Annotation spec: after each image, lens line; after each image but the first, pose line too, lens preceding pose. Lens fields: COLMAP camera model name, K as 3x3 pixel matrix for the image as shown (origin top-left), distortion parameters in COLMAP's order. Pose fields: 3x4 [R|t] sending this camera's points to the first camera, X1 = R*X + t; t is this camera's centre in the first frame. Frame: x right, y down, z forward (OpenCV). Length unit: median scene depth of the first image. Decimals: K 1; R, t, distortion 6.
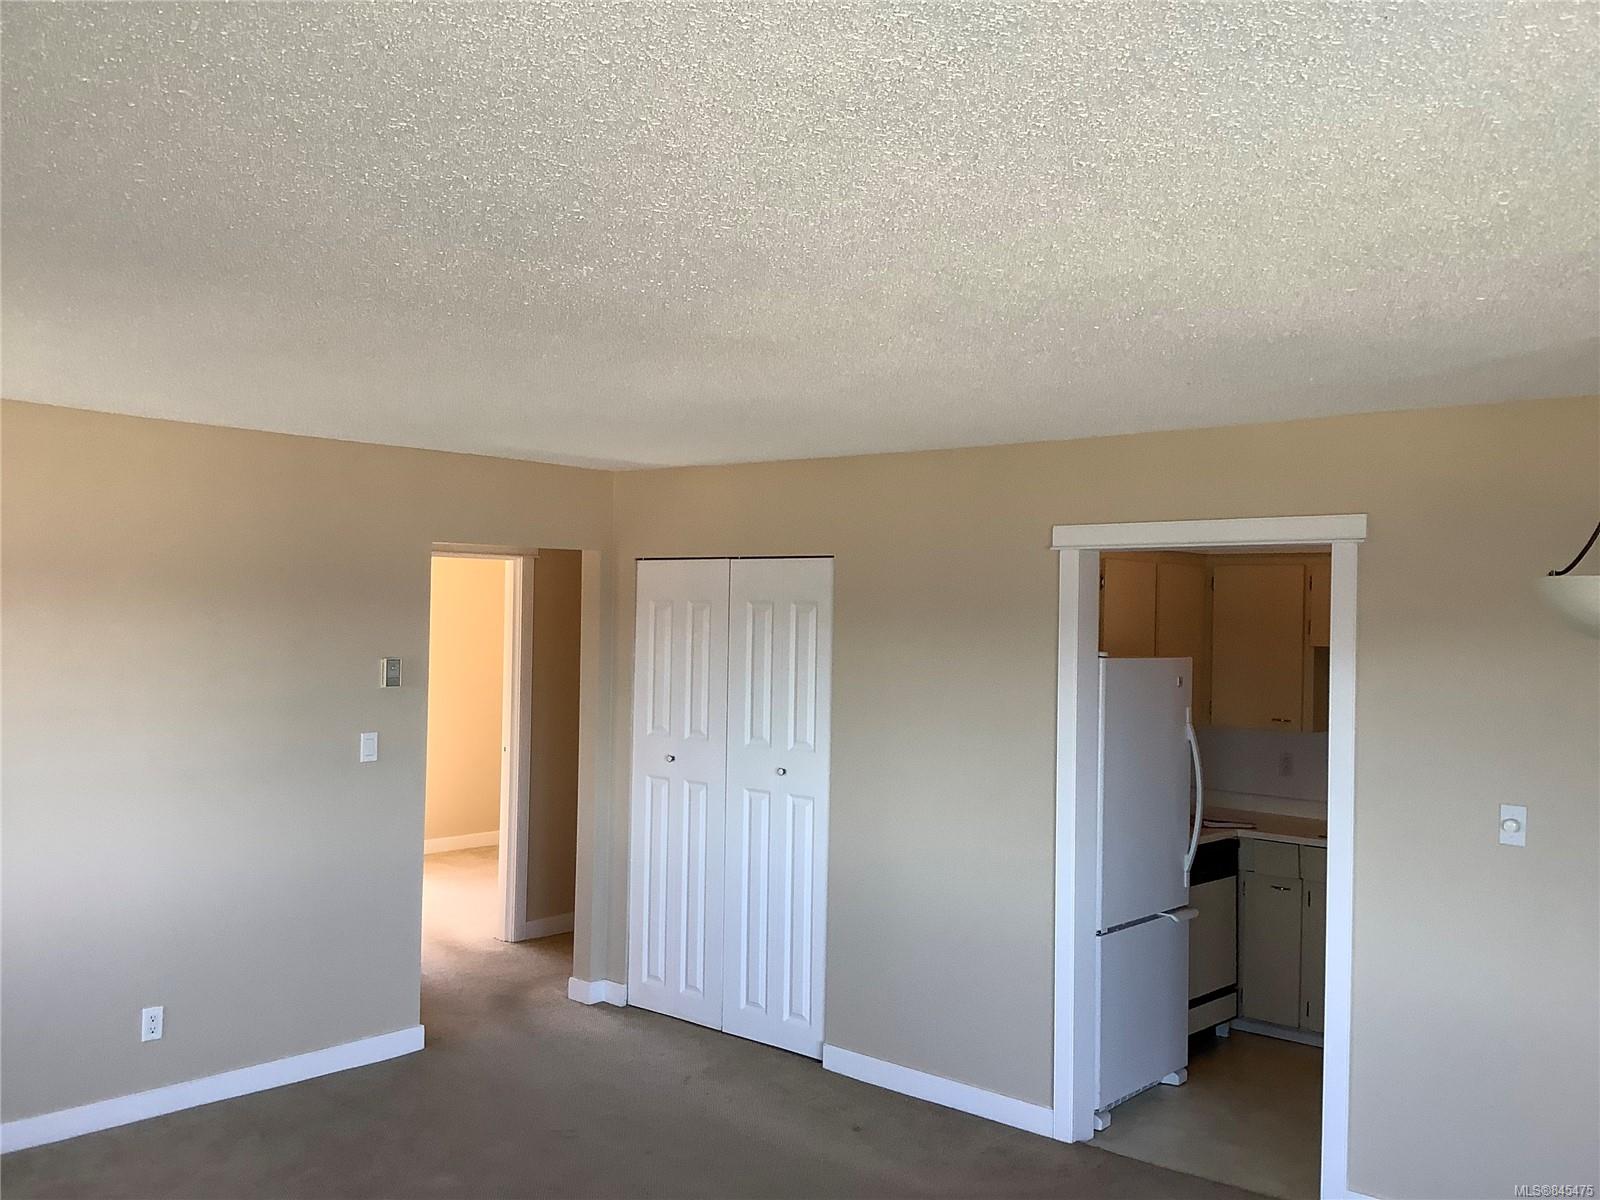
lens RADIAL K [[1424.1, 0, 800.0], [0, 1424.1, 600.0], [0, 0, 1]] dist [0.142850, -0.291234]
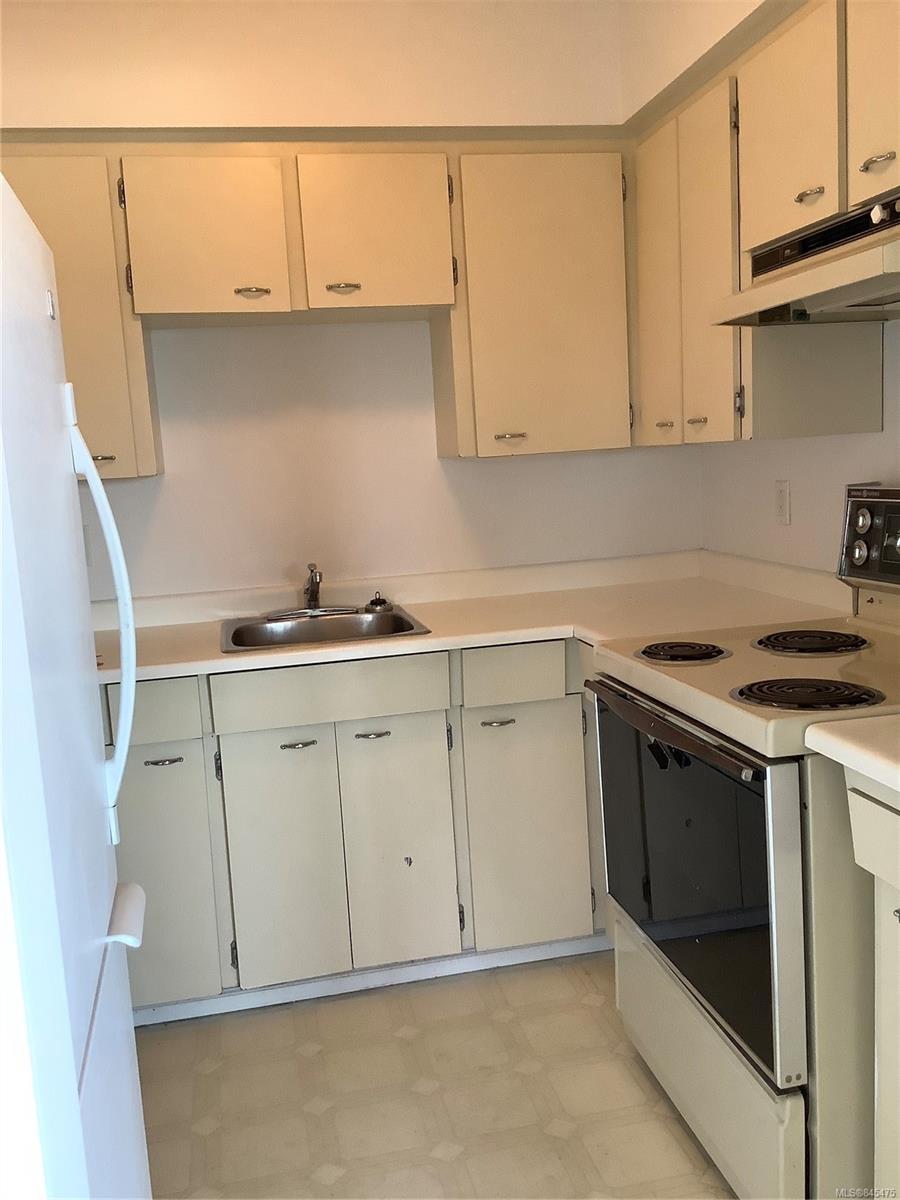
lens RADIAL K [[1068.1, 0, 450.6], [0, 1068.1, 596.1], [0, 0, 1]] dist [0.142850, -0.291234]
pose [[0.598649, -0.162485, 0.784358, 0.098726], [0.061010, 0.985615, 0.157612, 0.089005], [-0.798684, -0.046501, 0.599951, 0.743051]]
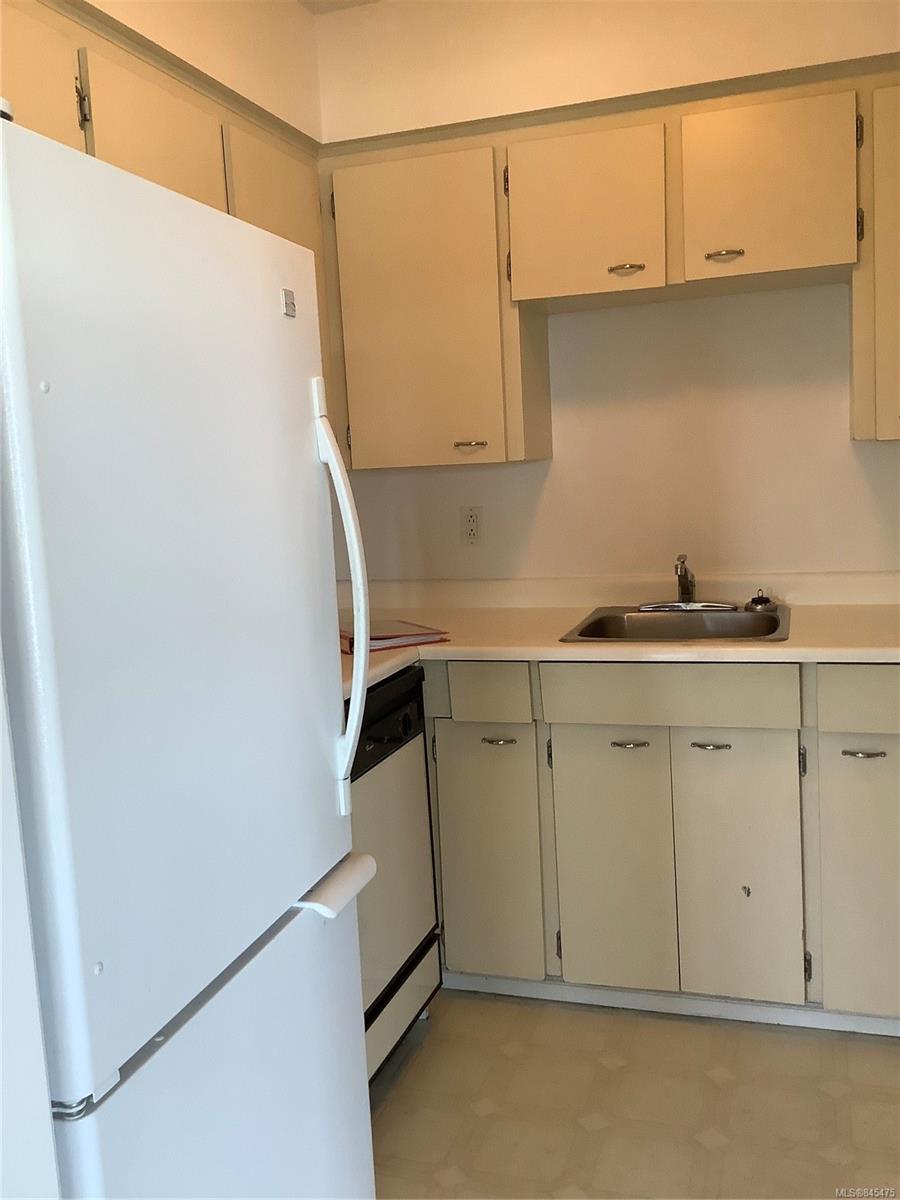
lens RADIAL K [[1068.0, 0, 456.9], [0, 1068.0, 593.3], [0, 0, 1]] dist [0.103158, -0.176096]
pose [[0.917203, -0.118496, 0.380392, 0.185159], [0.068364, 0.987396, 0.142743, 0.091984], [-0.392512, -0.104919, 0.913743, 0.702800]]
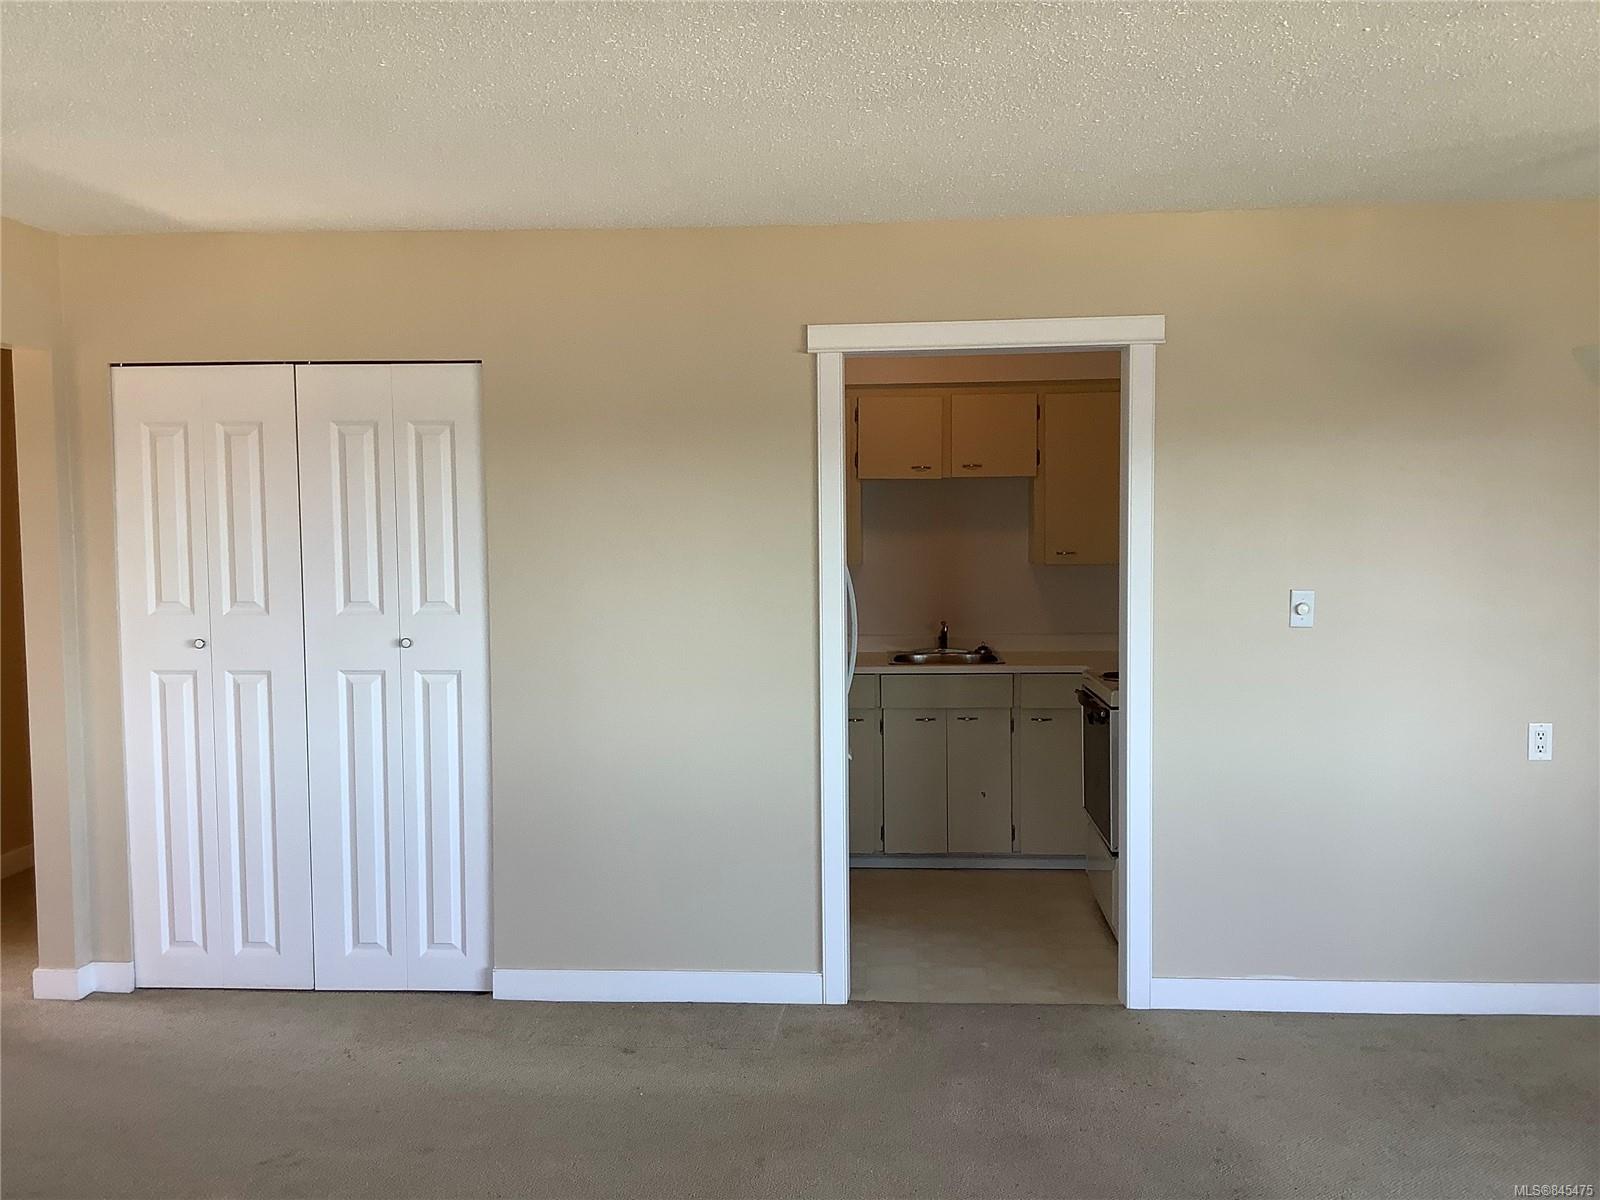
lens RADIAL K [[1424.1, 0, 800.0], [0, 1424.1, 600.0], [0, 0, 1]] dist [0.142850, -0.291234]
pose [[0.795417, -0.061795, 0.602904, -0.319287], [0.017541, 0.996719, 0.079018, 0.040696], [-0.605809, -0.052277, 0.793891, 0.263824]]
